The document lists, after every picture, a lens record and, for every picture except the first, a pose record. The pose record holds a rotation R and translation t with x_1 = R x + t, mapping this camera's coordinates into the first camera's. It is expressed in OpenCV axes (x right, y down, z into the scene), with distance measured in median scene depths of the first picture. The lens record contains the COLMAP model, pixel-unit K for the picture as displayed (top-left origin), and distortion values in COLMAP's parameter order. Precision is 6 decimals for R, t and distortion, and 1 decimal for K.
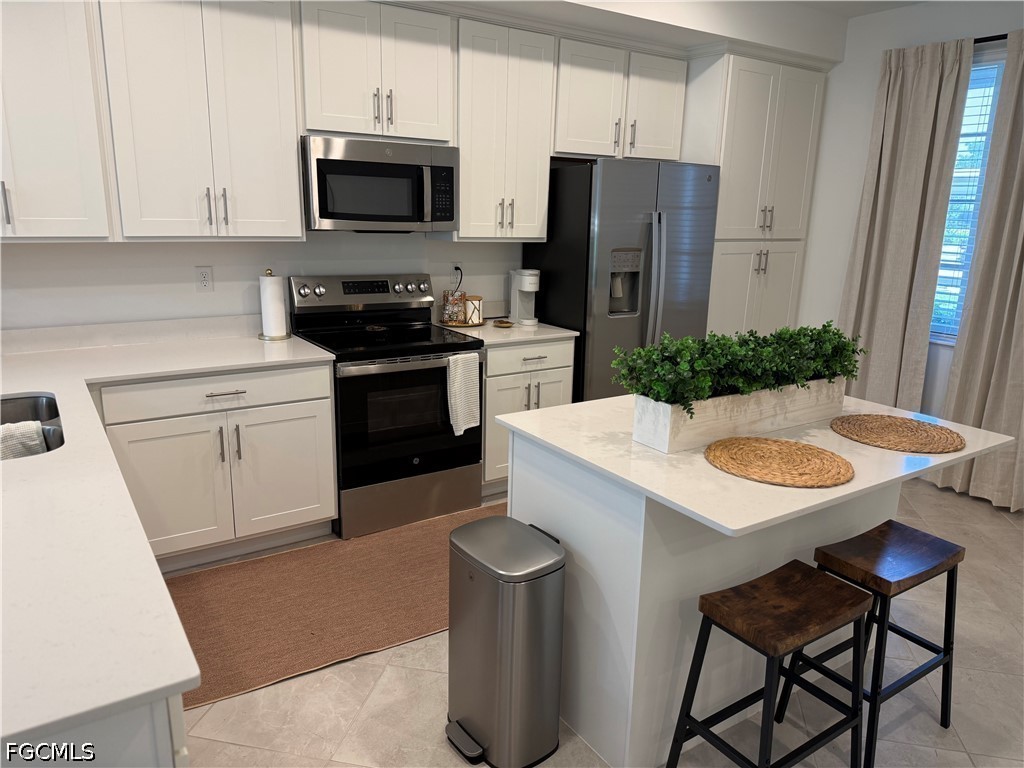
lens RADIAL K [[719.7, 0, 516.4], [0, 719.7, 384.5], [0, 0, 1]] dist [0.100570, -0.125605]
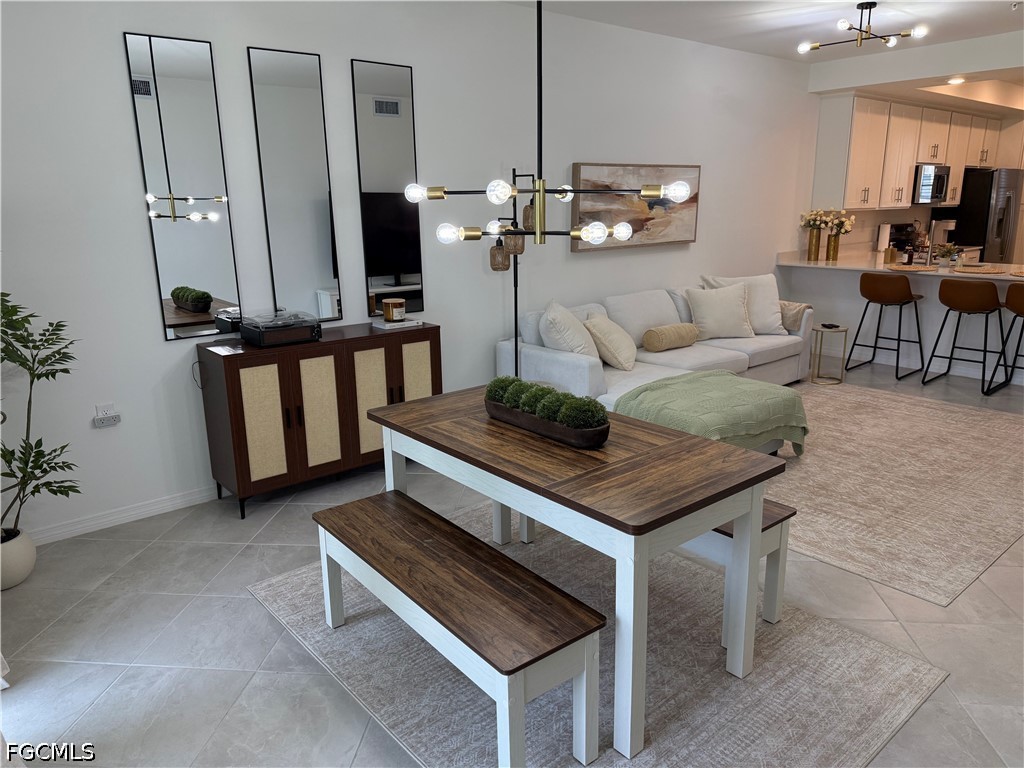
lens RADIAL K [[722.8, 0, 512.0], [0, 722.8, 384.0], [0, 0, 1]] dist [0.044943, -0.062643]
pose [[0.993605, -0.064606, 0.092604, -1.625767], [0.063382, 0.997859, 0.016102, 0.226447], [-0.093446, -0.010130, 0.995573, -1.117857]]
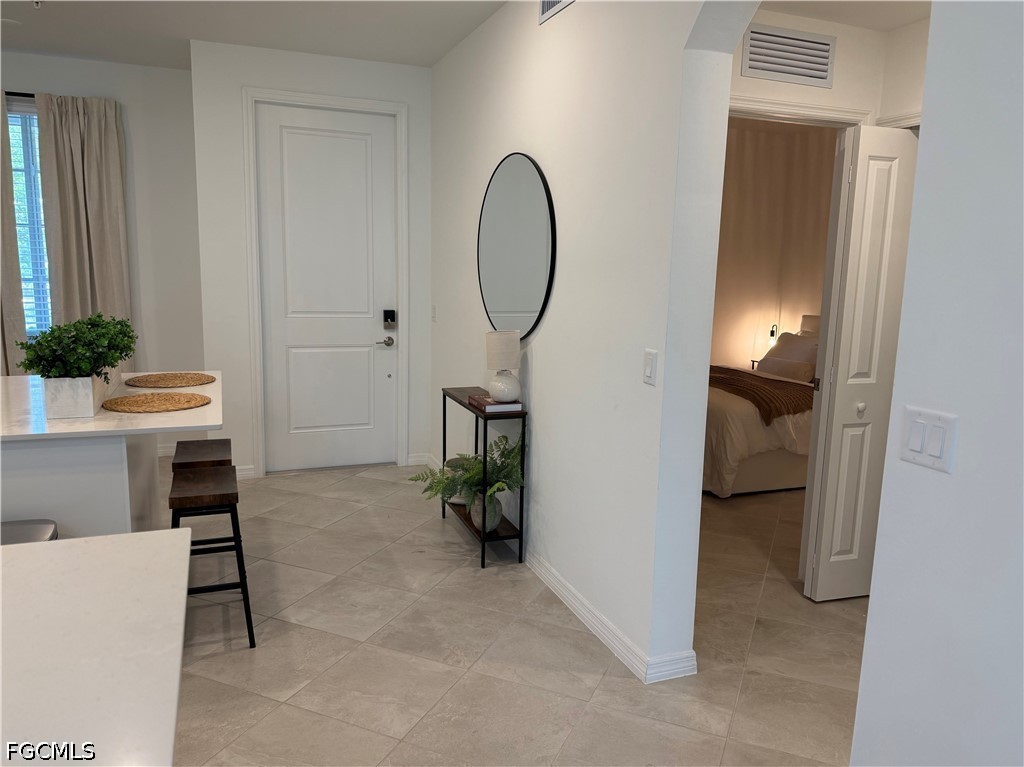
lens RADIAL K [[735.1, 0, 497.9], [0, 735.1, 388.3], [0, 0, 1]] dist [-0.001705, -0.005496]
pose [[0.231644, -0.180317, 0.955943, -0.432592], [0.213227, 0.968186, 0.130957, 0.015728], [-0.949144, 0.173498, 0.262723, -0.003509]]
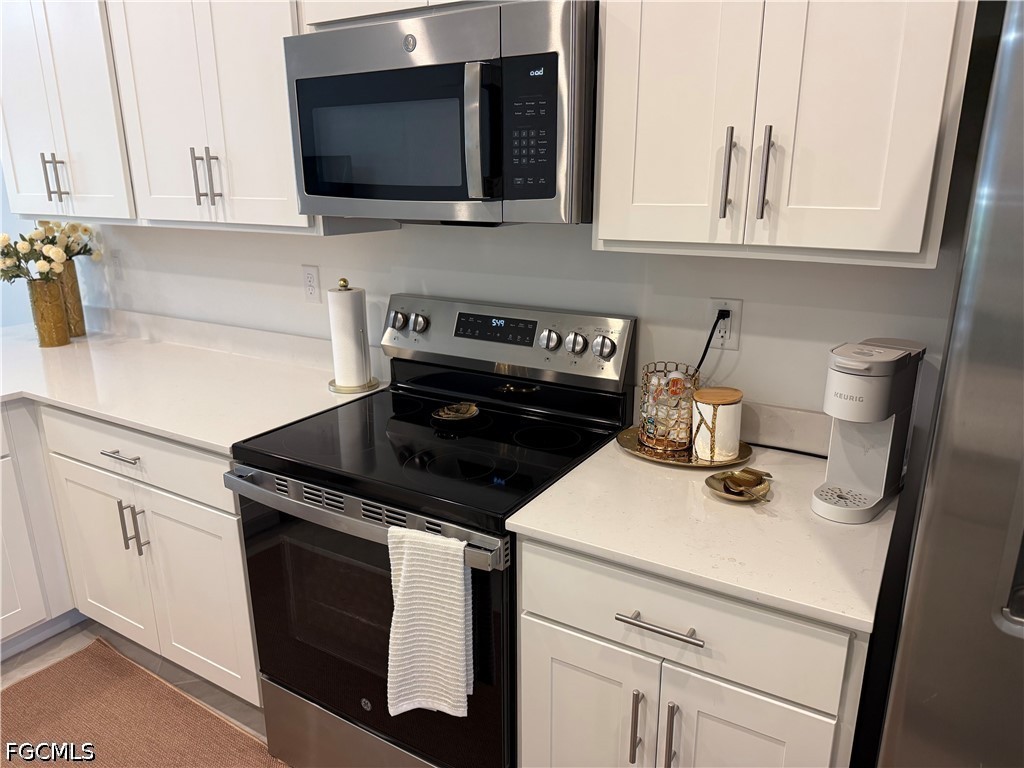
lens RADIAL K [[715.8, 0, 512.0], [0, 715.8, 384.0], [0, 0, 1]] dist [0.128096, -0.213612]
pose [[0.417616, 0.225650, -0.880158, 0.251334], [-0.200016, 0.967741, 0.153200, -0.173892], [0.886335, 0.112067, 0.449278, 0.771706]]
